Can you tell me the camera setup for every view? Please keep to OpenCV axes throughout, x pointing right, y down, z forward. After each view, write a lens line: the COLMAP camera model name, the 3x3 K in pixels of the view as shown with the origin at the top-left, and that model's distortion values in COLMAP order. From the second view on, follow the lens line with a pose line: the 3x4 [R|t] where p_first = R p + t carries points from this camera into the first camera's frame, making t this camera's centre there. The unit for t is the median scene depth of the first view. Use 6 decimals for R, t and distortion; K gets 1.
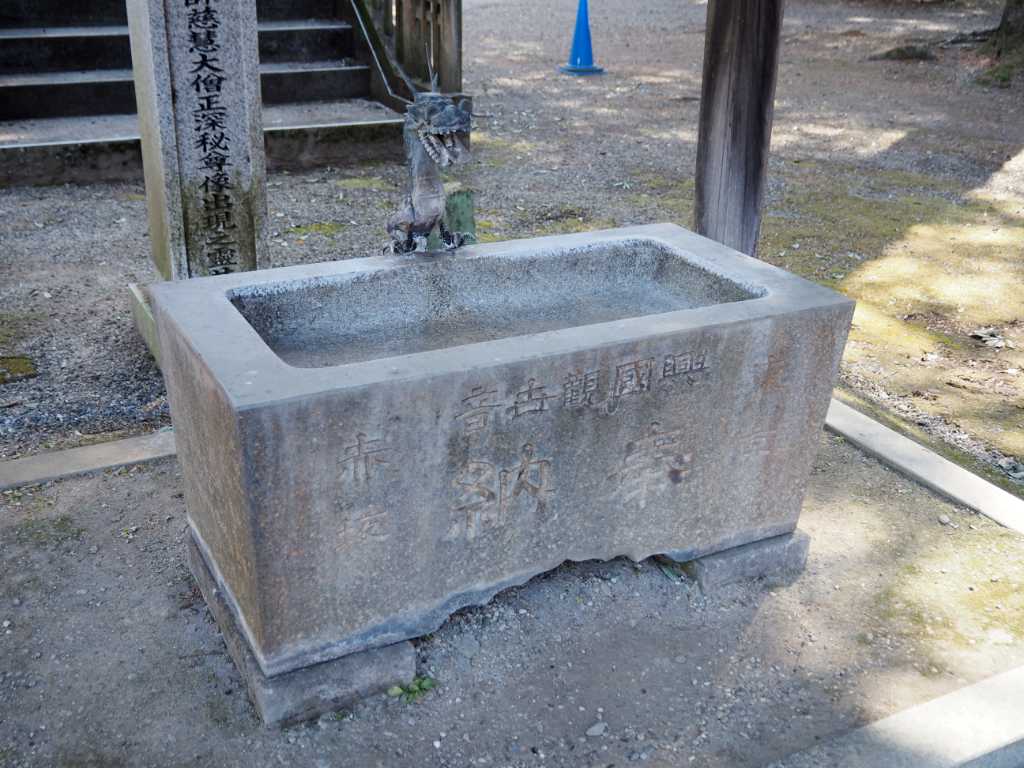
lens RADIAL K [[1116.3, 0, 512.0], [0, 1116.3, 384.0], [0, 0, 1]] dist [0.018781, -0.000814]
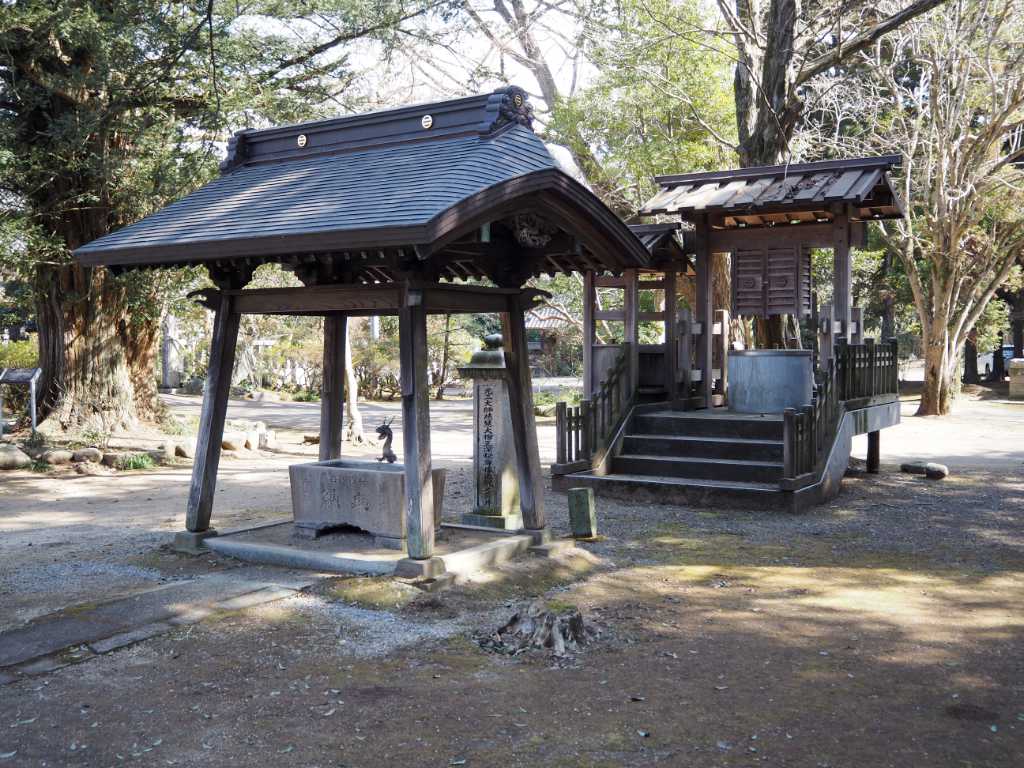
lens RADIAL K [[1116.3, 0, 512.0], [0, 1116.3, 384.0], [0, 0, 1]] dist [0.018781, -0.000814]
pose [[0.503523, 0.004695, -0.863969, 2.383224], [-0.333414, 0.923581, -0.189295, 0.153247], [0.797057, 0.383374, 0.466610, -0.424438]]
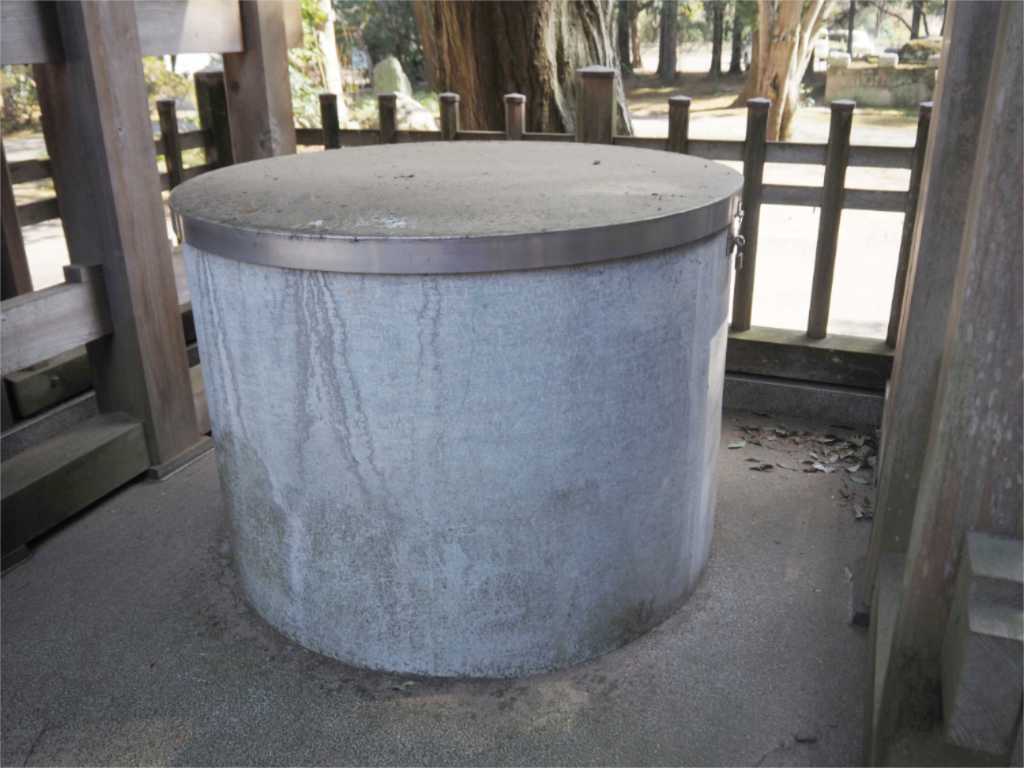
lens RADIAL K [[892.7, 0, 512.0], [0, 892.7, 384.0], [0, 0, 1]] dist [-0.012926, -0.007923]
pose [[0.656952, 0.247236, -0.712242, -0.436381], [-0.274702, 0.958257, 0.079257, -1.054700], [0.702106, 0.143587, 0.697445, 2.021532]]
